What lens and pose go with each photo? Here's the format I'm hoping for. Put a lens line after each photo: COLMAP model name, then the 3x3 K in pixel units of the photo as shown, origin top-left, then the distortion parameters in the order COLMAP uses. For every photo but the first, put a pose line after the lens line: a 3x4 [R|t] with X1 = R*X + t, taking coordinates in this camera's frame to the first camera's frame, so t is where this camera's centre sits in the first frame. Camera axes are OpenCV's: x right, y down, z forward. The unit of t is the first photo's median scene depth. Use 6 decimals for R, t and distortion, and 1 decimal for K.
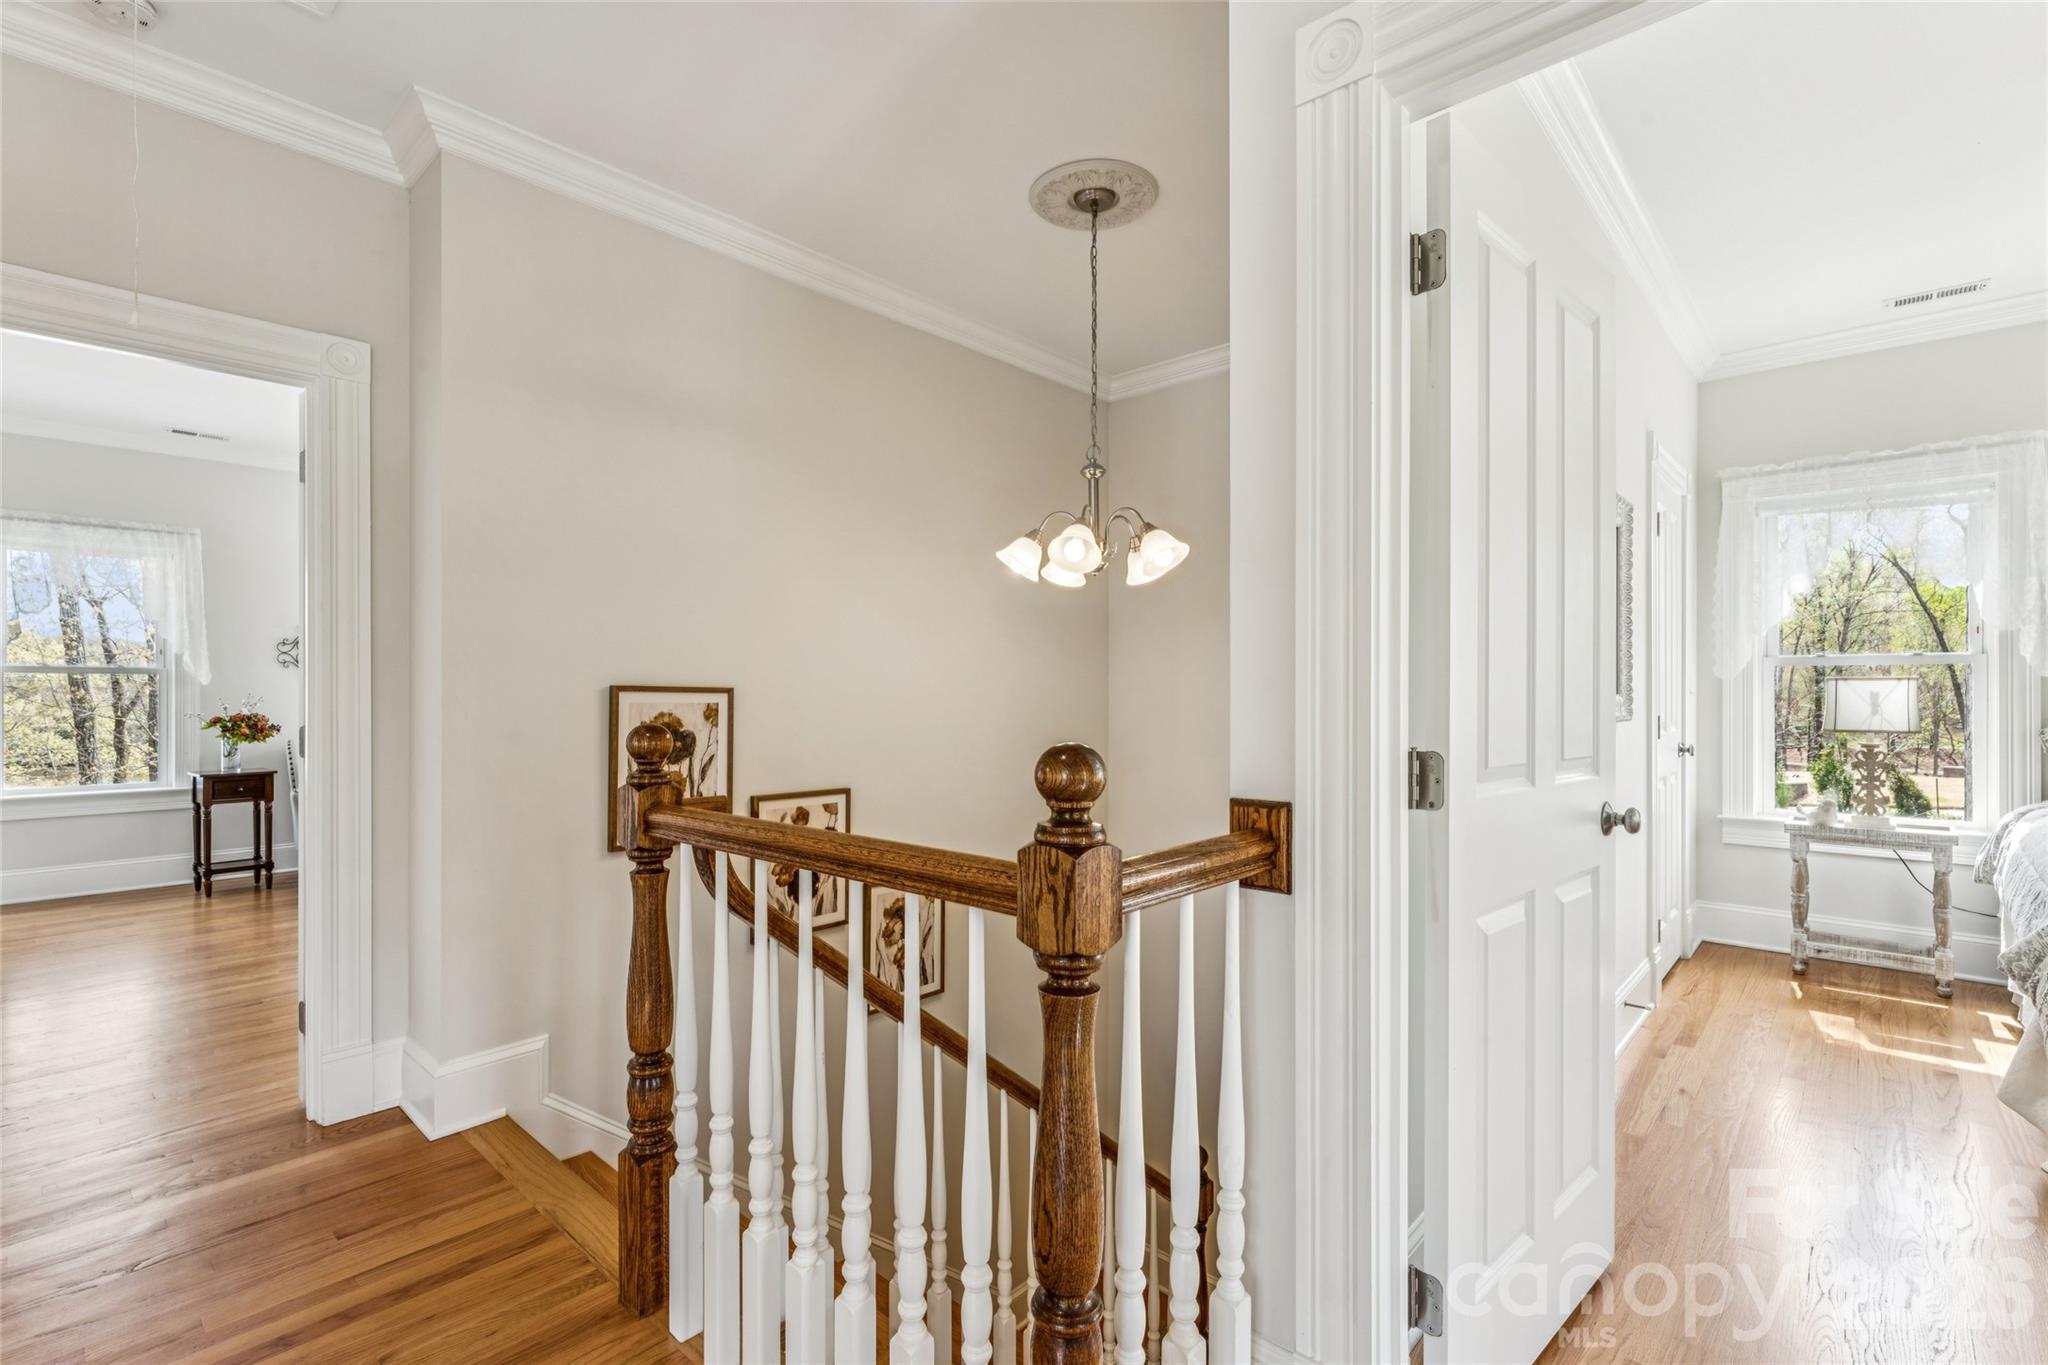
lens RADIAL K [[920.2, 0, 1020.9], [0, 920.2, 696.2], [0, 0, 1]] dist [0.000080, -0.000030]
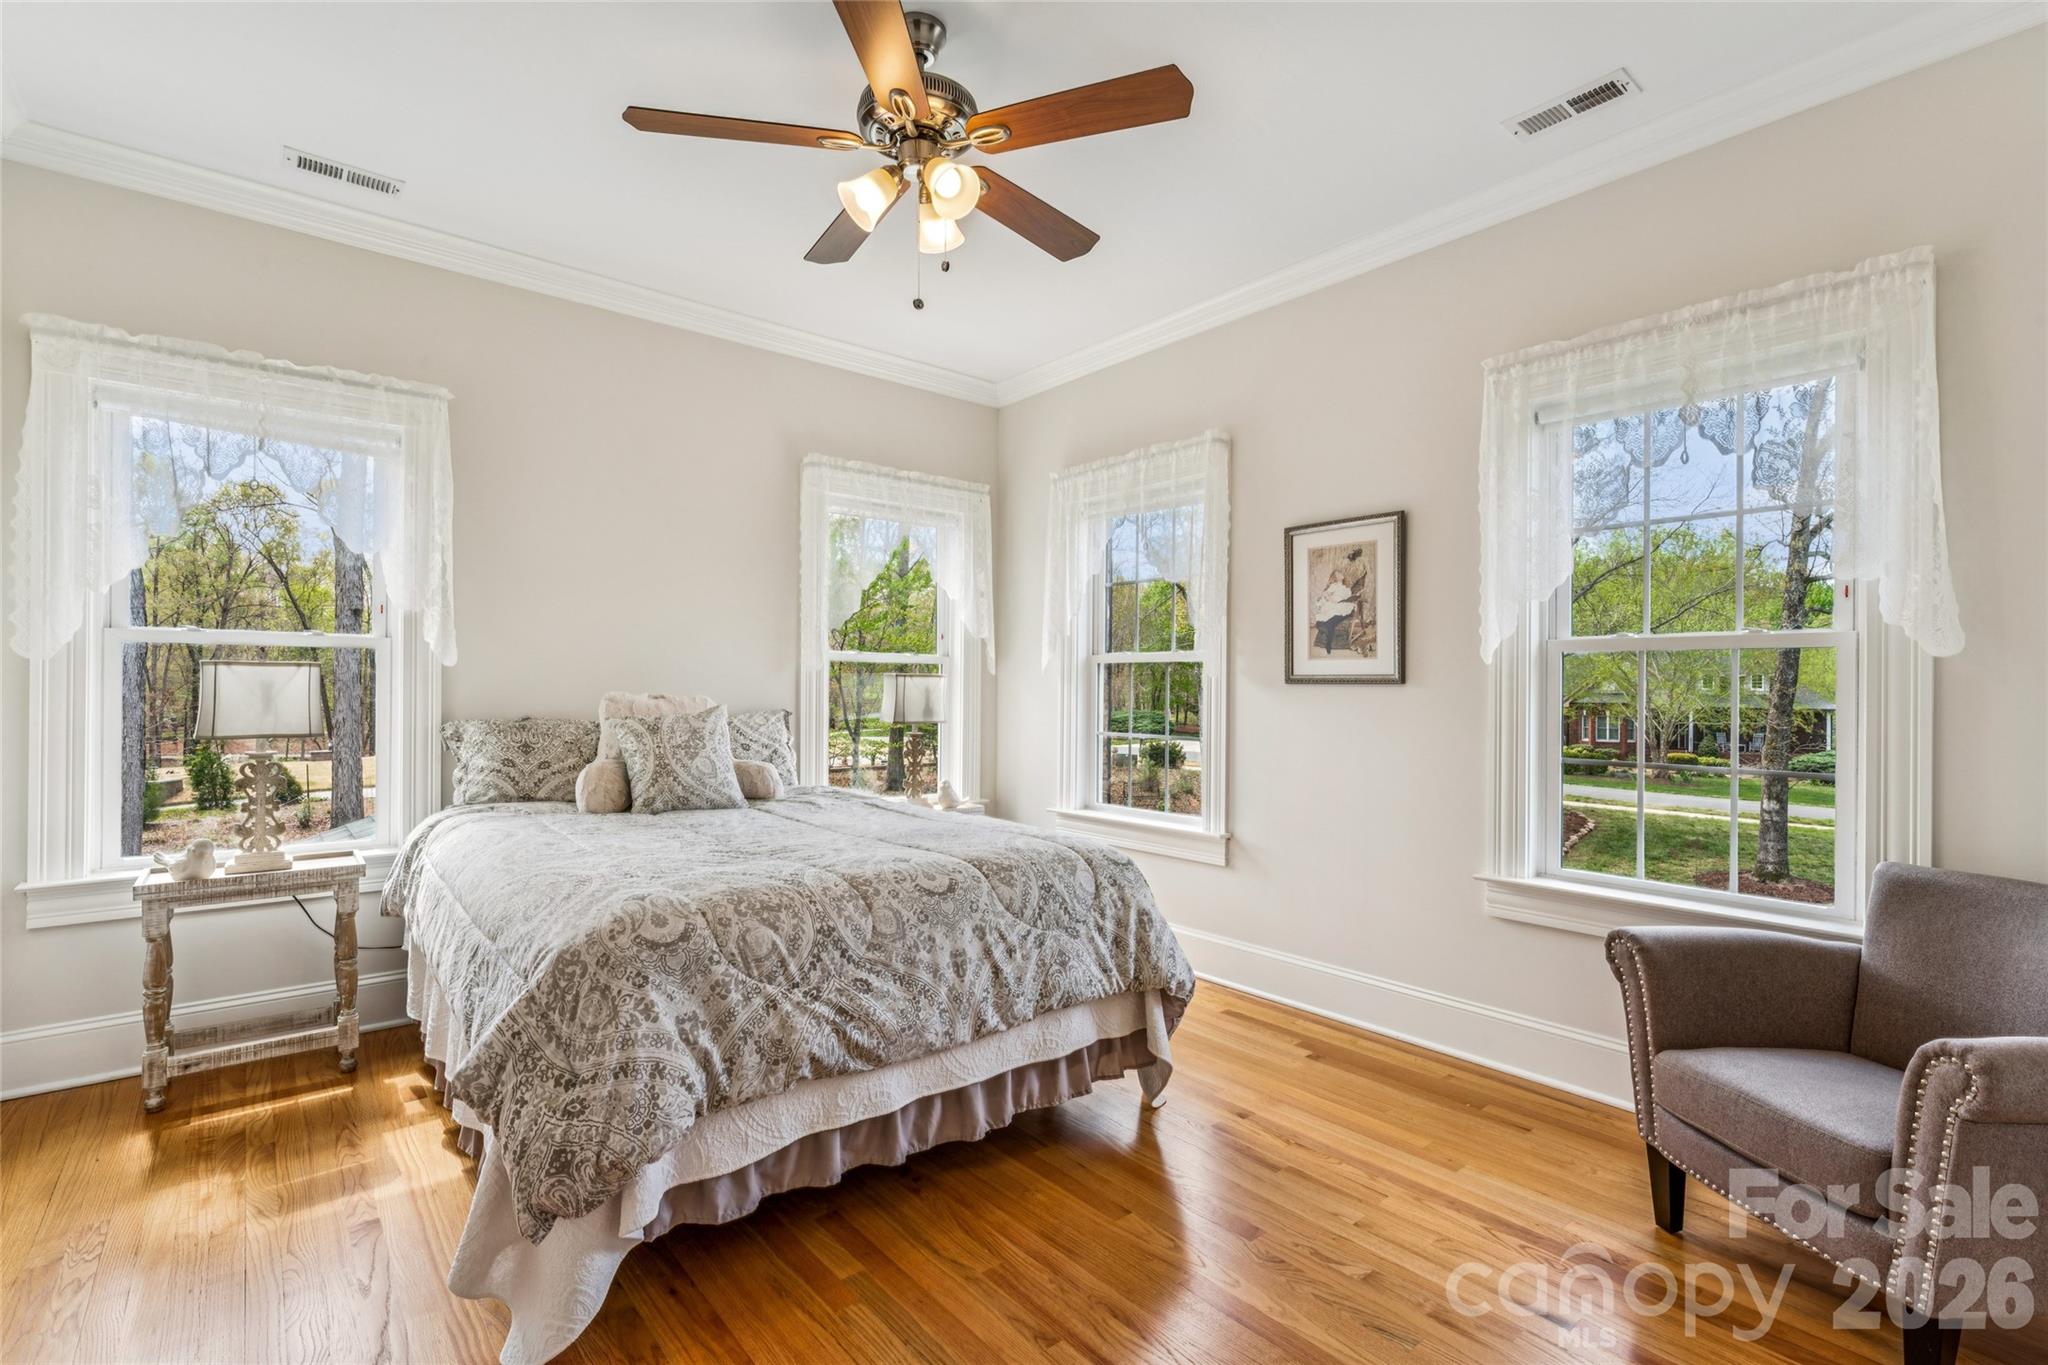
lens RADIAL K [[937.9, 0, 1024.0], [0, 937.9, 682.5], [0, 0, 1]] dist [0.002076, -0.000186]
pose [[0.133595, 0.006822, 0.991013, 0.265832], [-0.002749, 0.999975, -0.006513, -0.001155], [-0.991032, -0.001854, 0.133610, 0.301288]]
